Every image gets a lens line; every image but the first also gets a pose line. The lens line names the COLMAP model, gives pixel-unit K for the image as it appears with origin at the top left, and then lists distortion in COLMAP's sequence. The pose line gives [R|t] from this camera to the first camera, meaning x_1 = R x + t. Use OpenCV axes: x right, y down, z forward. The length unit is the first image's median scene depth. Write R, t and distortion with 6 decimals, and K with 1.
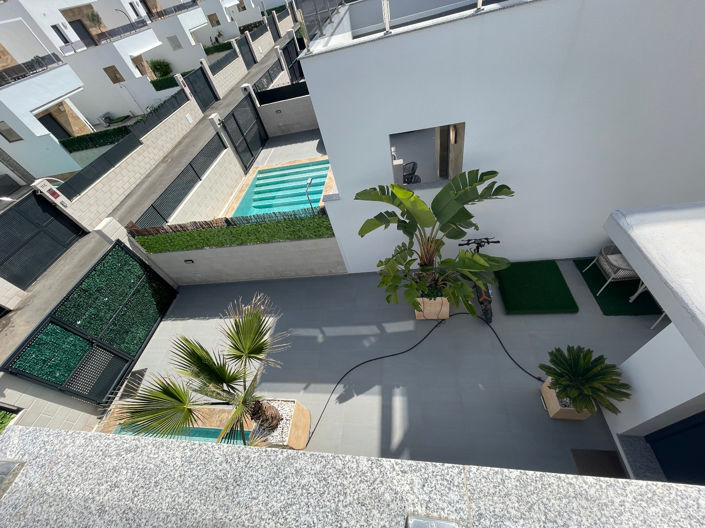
lens RADIAL K [[282.5, 0, 352.5], [0, 282.5, 262.1], [0, 0, 1]] dist [-0.004239, -0.000130]
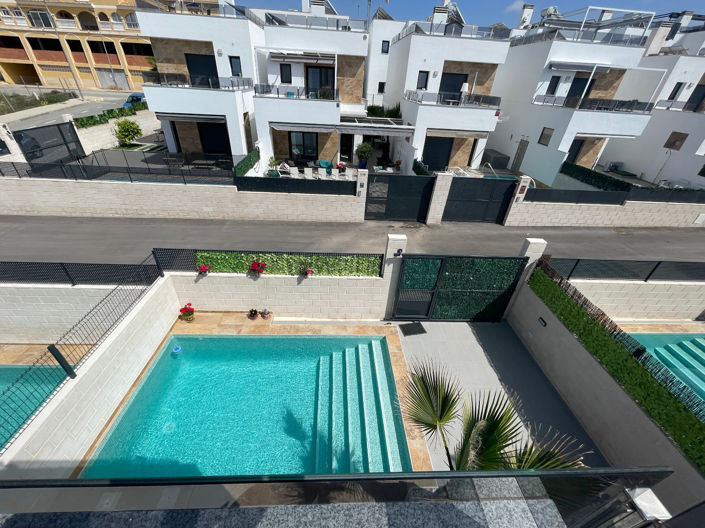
lens RADIAL K [[282.5, 0, 351.7], [0, 282.5, 265.1], [0, 0, 1]] dist [-0.004239, -0.000130]
pose [[0.118371, 0.709944, -0.694239, -0.155572], [-0.781186, 0.498179, 0.376253, 0.045921], [0.612973, 0.497793, 0.613568, -0.014458]]
